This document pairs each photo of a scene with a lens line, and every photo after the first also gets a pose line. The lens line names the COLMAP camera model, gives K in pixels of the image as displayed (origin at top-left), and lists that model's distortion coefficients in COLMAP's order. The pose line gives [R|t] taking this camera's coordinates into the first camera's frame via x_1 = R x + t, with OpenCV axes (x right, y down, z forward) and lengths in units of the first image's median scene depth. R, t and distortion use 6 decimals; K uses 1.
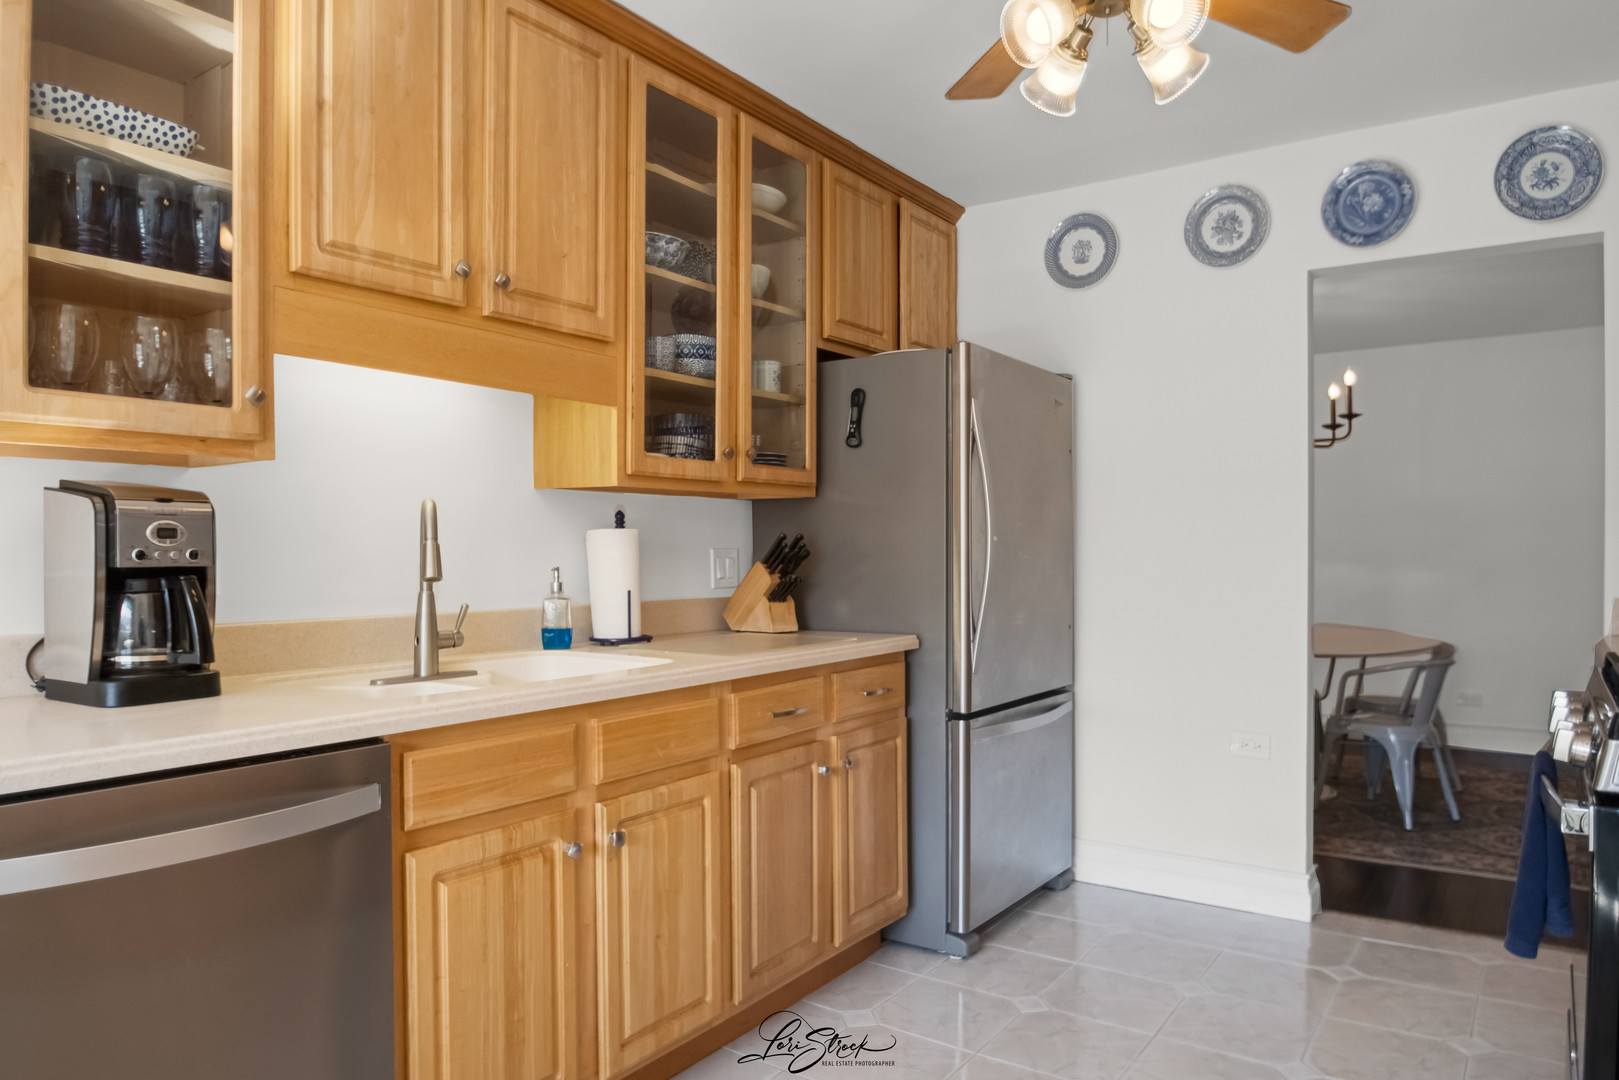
lens RADIAL K [[1073.2, 0, 811.3], [0, 1073.2, 557.7], [0, 0, 1]] dist [0.003867, -0.017710]
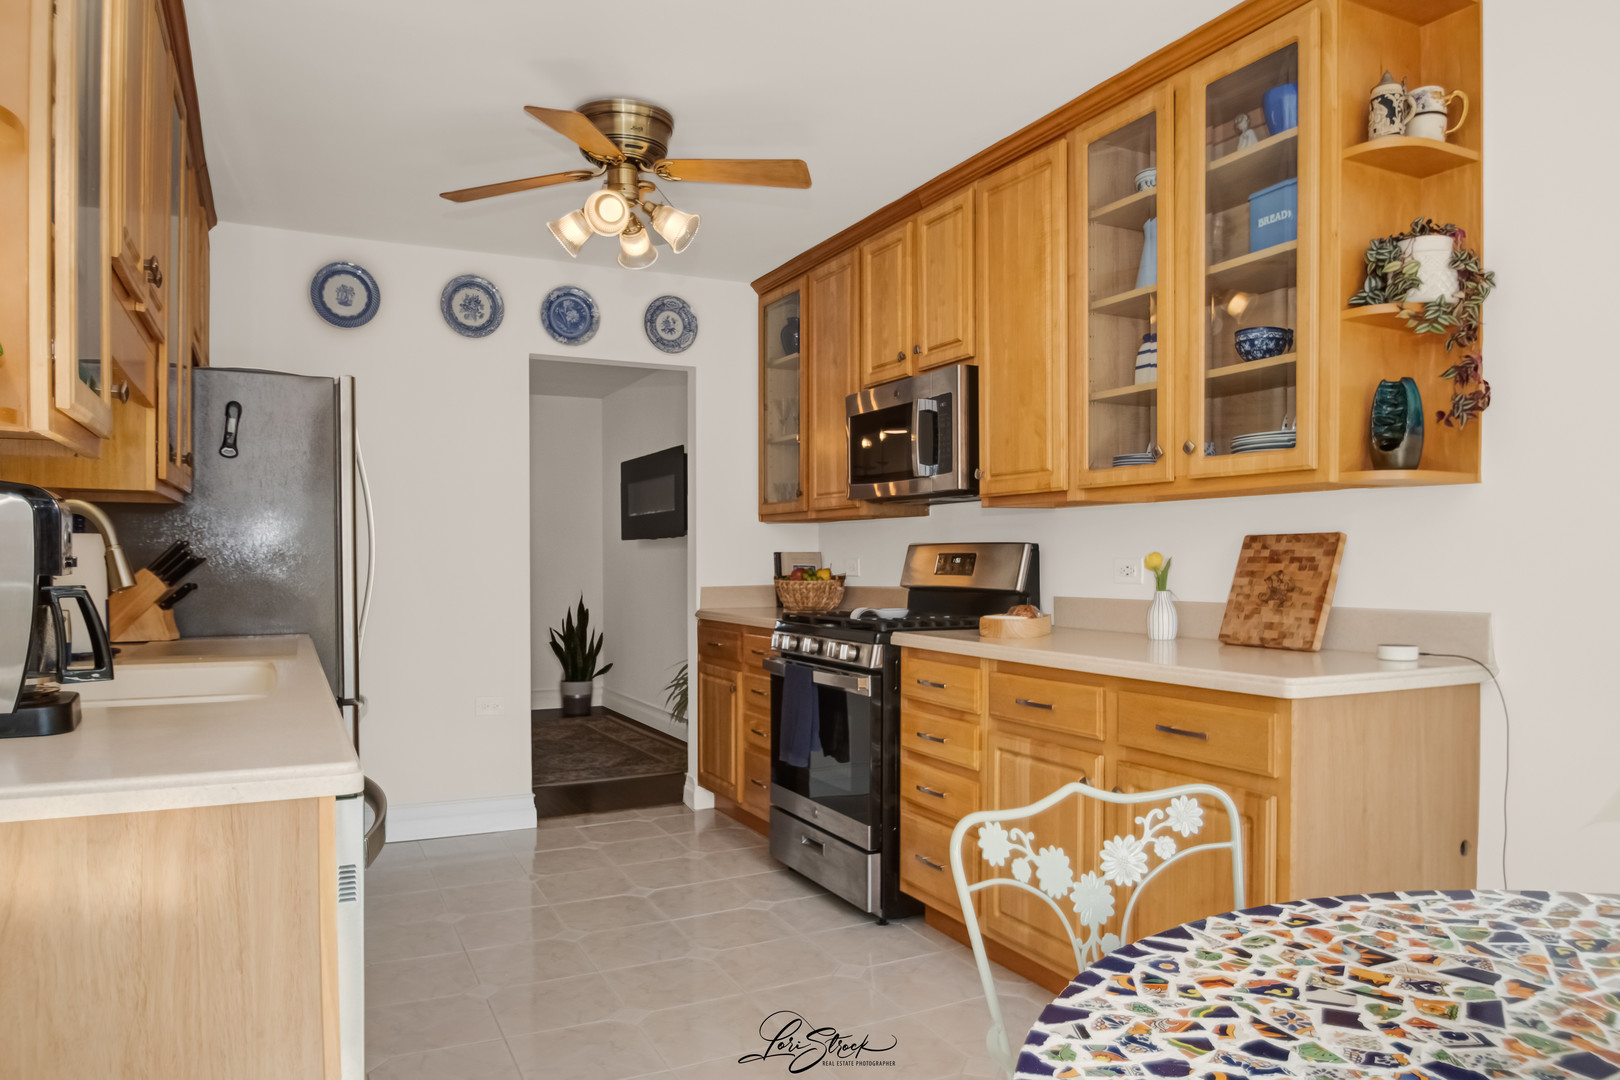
lens RADIAL K [[1073.8, 0, 811.8], [0, 1073.8, 557.7], [0, 0, 1]] dist [0.003867, -0.017710]
pose [[0.496247, 0.000713, 0.868181, -0.563940], [0.009564, 0.999935, -0.006287, 0.006161], [-0.868129, 0.011423, 0.496207, 0.007874]]
